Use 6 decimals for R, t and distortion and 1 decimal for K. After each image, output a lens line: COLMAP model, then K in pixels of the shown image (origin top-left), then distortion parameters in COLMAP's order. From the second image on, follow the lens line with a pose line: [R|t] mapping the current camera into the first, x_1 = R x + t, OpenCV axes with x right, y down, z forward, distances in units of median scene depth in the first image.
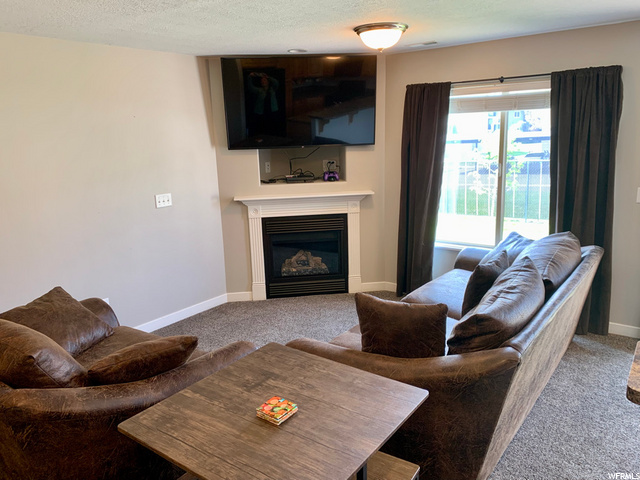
lens RADIAL K [[486.3, 0, 320.8], [0, 486.3, 242.1], [0, 0, 1]] dist [0.008625, -0.001813]
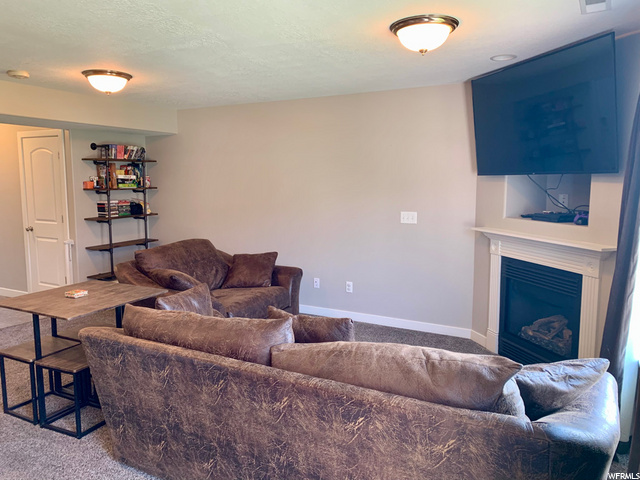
lens RADIAL K [[486.3, 0, 320.2], [0, 486.3, 239.7], [0, 0, 1]] dist [0.008625, -0.001813]
pose [[0.125471, 0.142144, -0.981862, 0.664197], [-0.226505, 0.967648, 0.111141, -0.099464], [0.965895, 0.208451, 0.153608, 0.552936]]
